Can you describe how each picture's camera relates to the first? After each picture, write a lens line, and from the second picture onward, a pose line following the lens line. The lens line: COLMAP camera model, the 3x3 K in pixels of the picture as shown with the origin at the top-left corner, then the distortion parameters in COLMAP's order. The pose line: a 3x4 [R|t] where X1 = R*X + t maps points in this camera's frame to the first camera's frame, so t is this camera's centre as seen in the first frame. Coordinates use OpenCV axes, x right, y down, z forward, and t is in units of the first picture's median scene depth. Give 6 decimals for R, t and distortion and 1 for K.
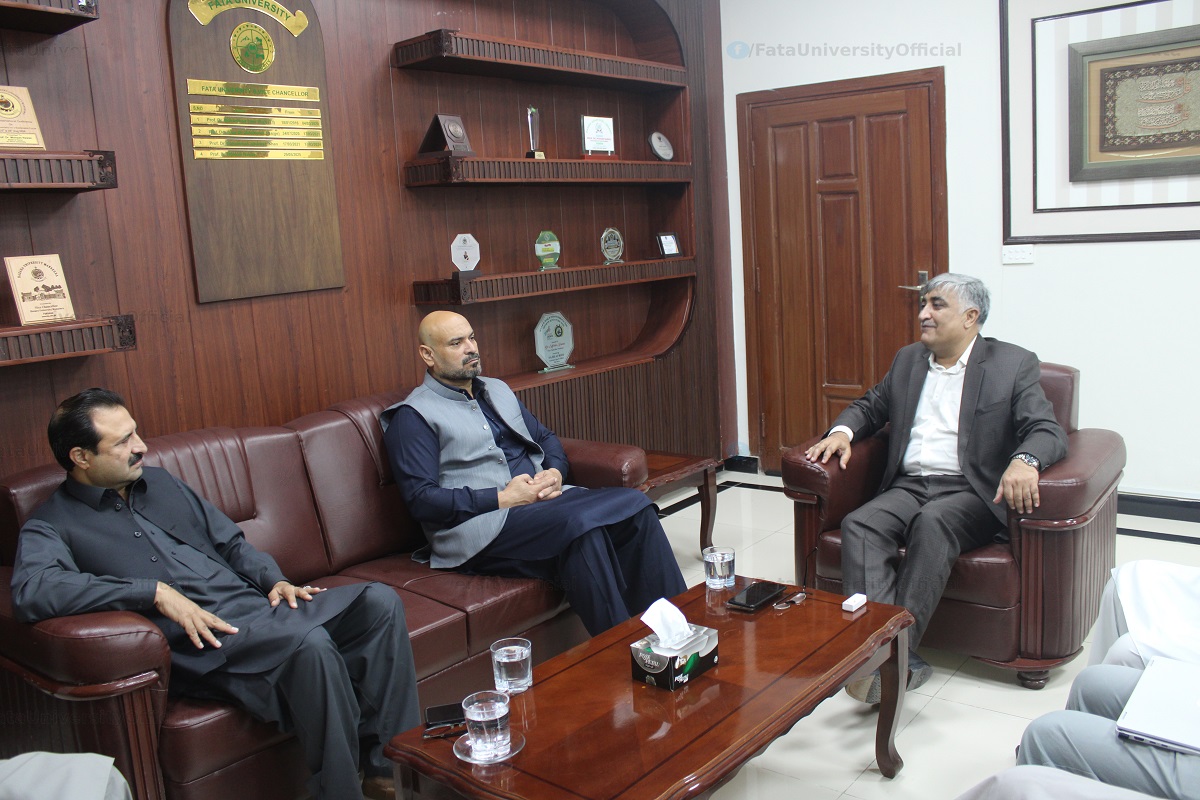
lens RADIAL K [[1018.0, 0, 599.5], [0, 1018.0, 384.8], [0, 0, 1]] dist [-0.166206, 0.160488]
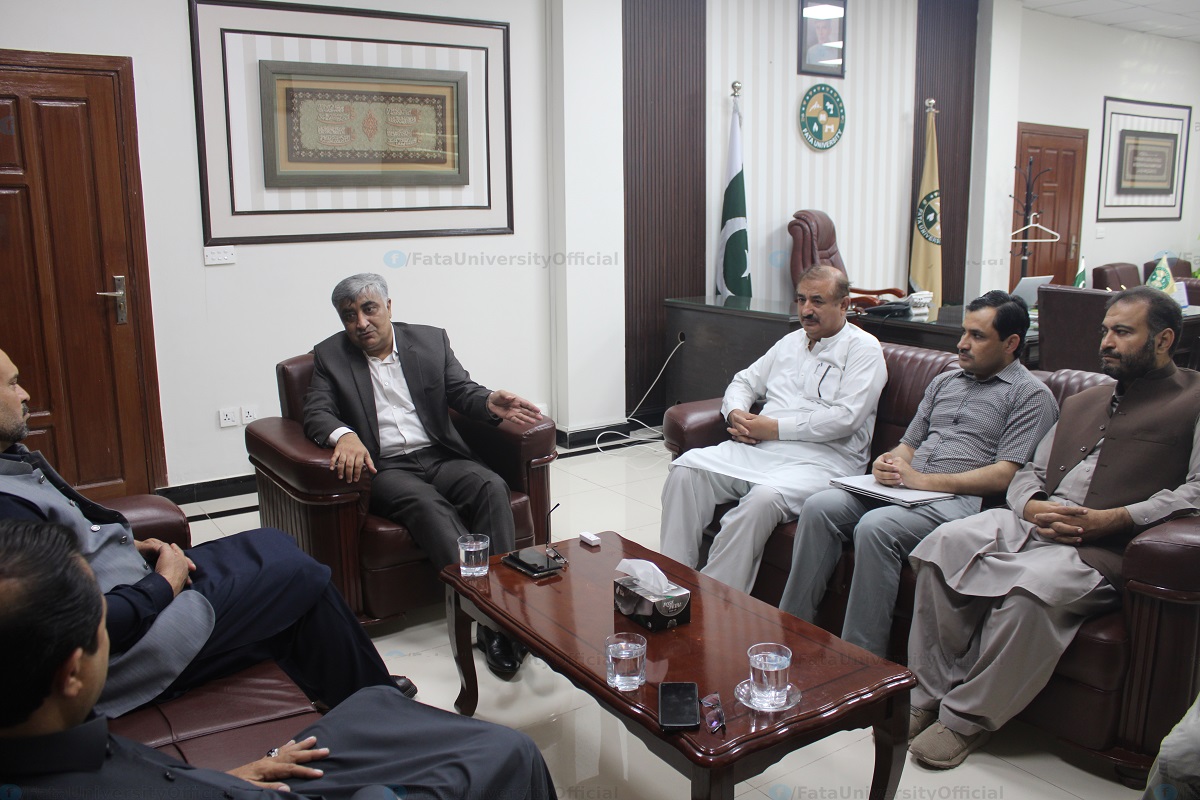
lens RADIAL K [[1018.0, 0, 599.5], [0, 1018.0, 384.8], [0, 0, 1]] dist [-0.166206, 0.160488]
pose [[0.278954, -0.116685, 0.953189, -0.500161], [0.132856, 0.987735, 0.082033, -0.033858], [-0.951070, 0.103753, 0.291035, 0.366565]]
